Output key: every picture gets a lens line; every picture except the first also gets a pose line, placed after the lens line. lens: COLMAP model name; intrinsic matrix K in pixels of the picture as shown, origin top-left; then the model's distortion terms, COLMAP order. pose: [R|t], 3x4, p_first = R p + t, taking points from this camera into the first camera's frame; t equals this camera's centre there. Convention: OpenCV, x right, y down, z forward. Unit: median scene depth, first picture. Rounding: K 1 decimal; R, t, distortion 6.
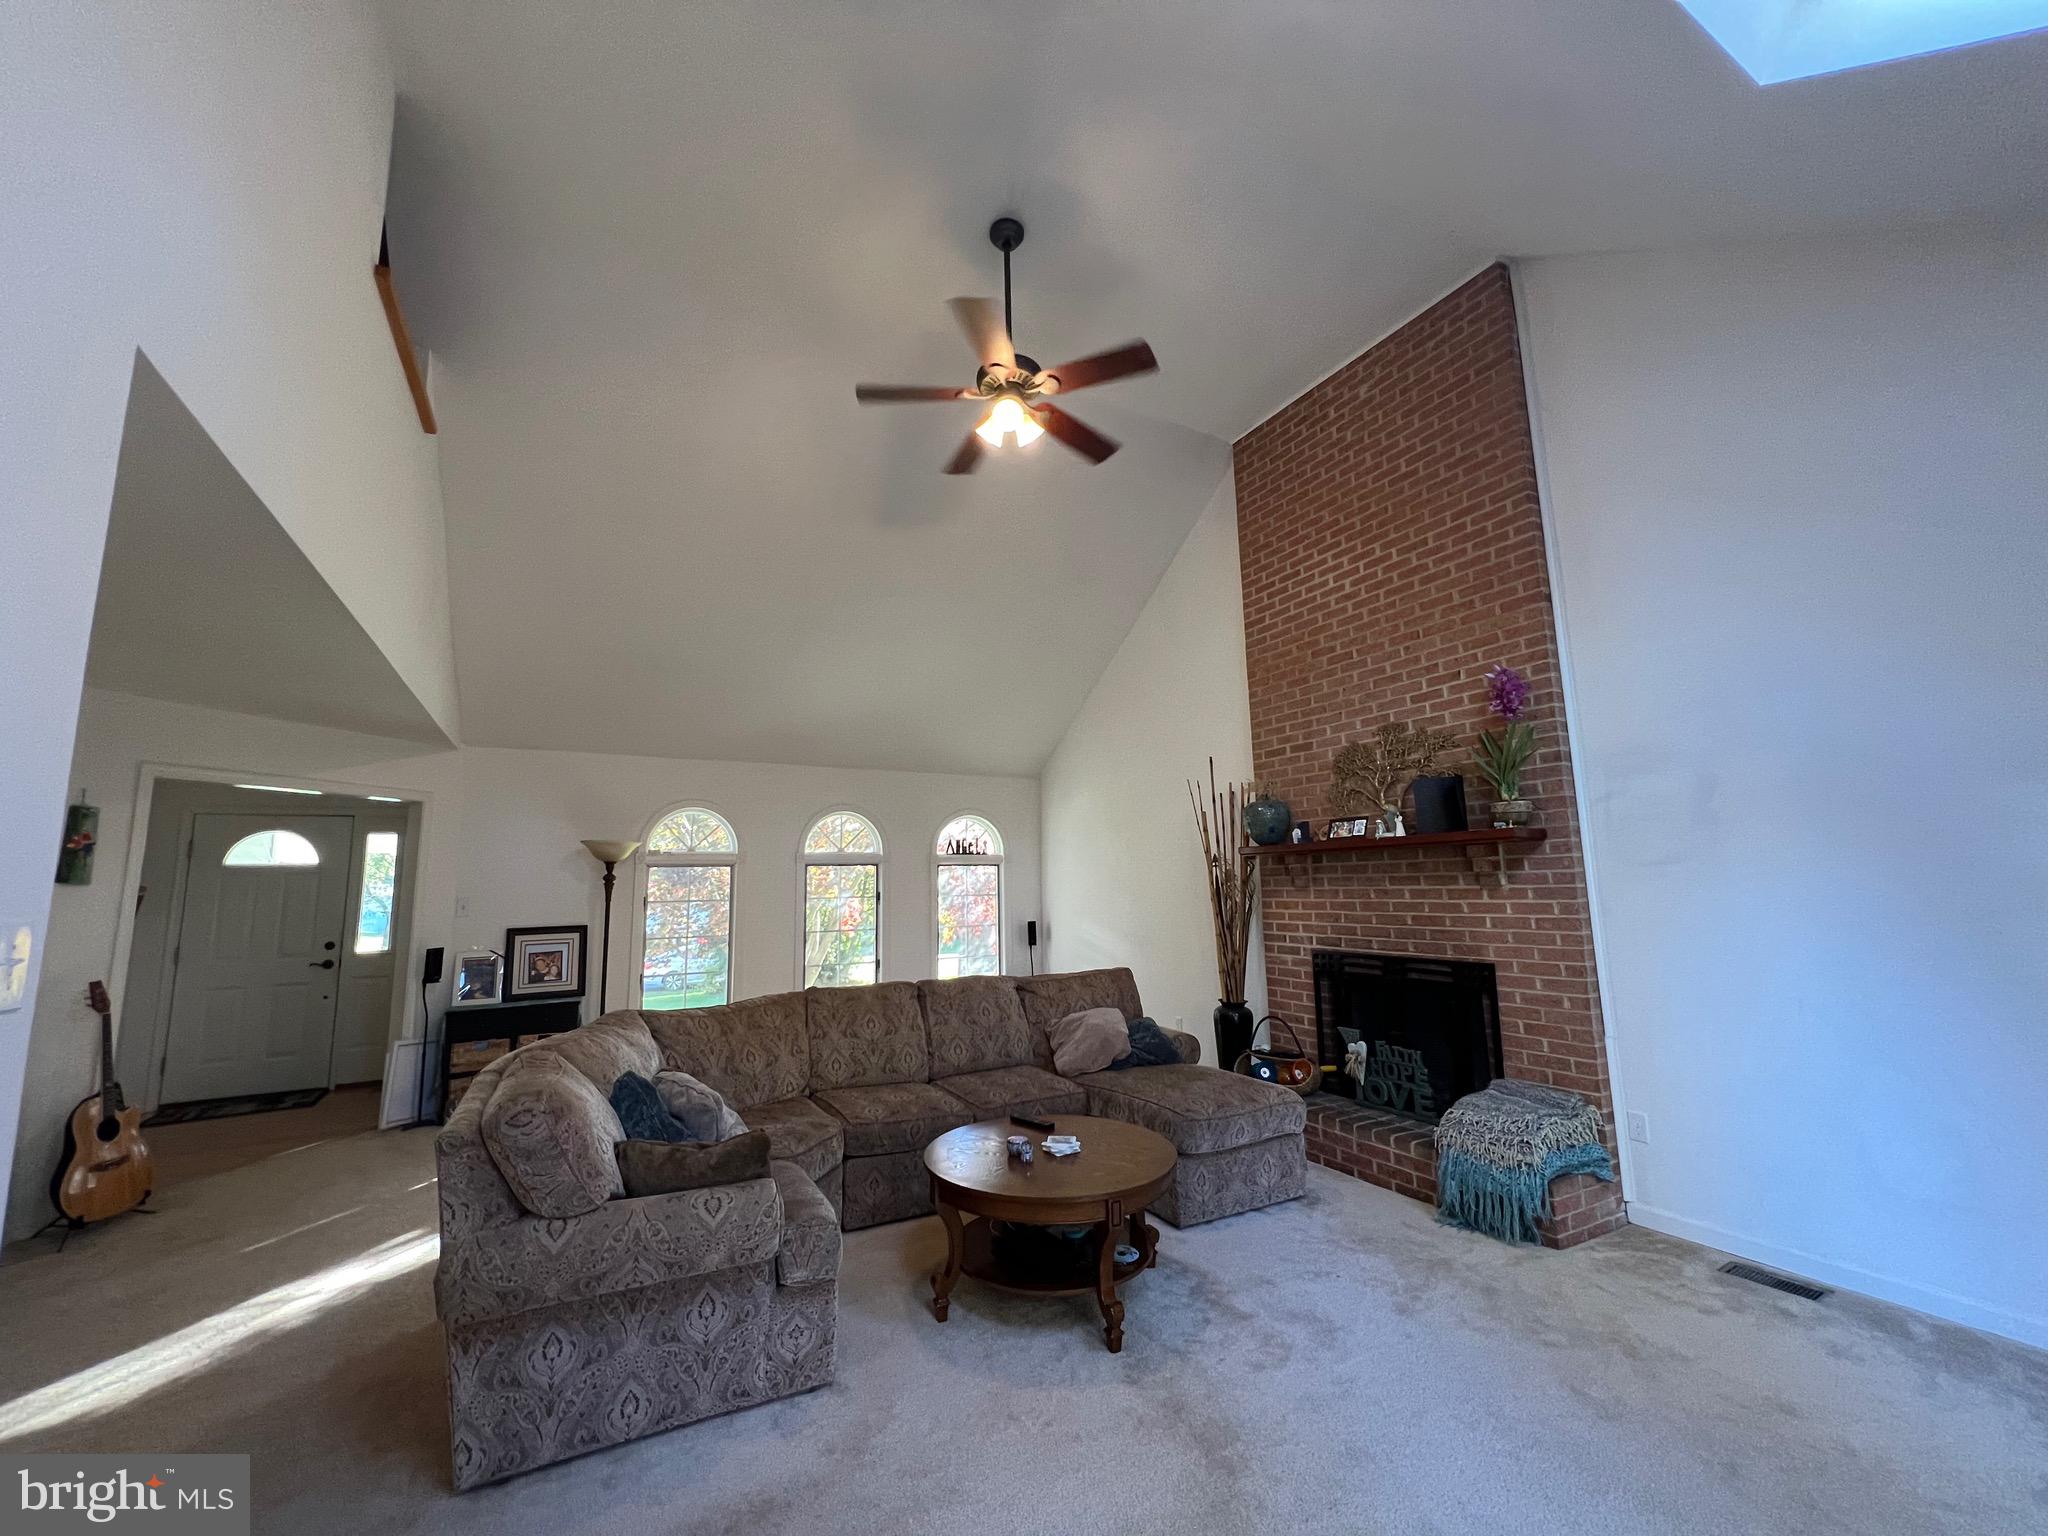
lens RADIAL K [[812.3, 0, 1026.2], [0, 812.3, 763.8], [0, 0, 1]] dist [-0.003401, 0.001130]
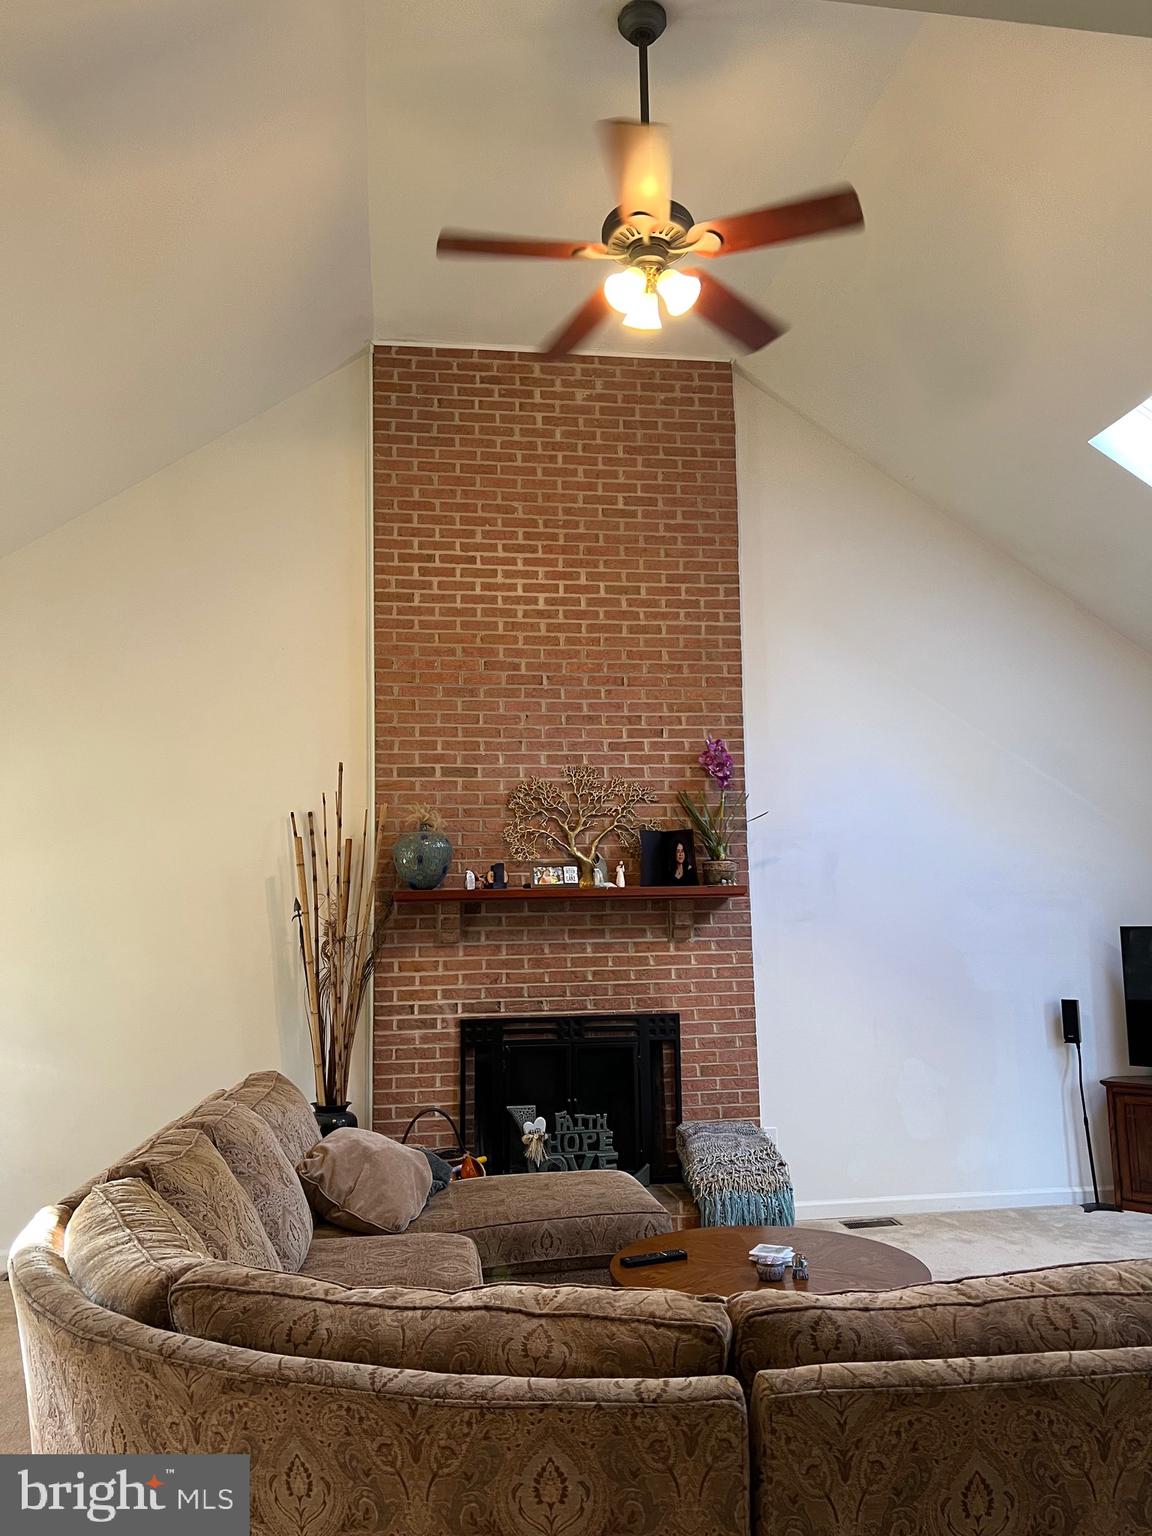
lens RADIAL K [[1178.9, 0, 576.6], [0, 1178.9, 771.7], [0, 0, 1]] dist [0.122467, -0.002272]
pose [[0.346184, 0.135147, 0.928381, -0.809104], [-0.127752, 0.987143, -0.096064, 0.088126], [-0.929428, -0.085347, 0.358998, 0.516436]]
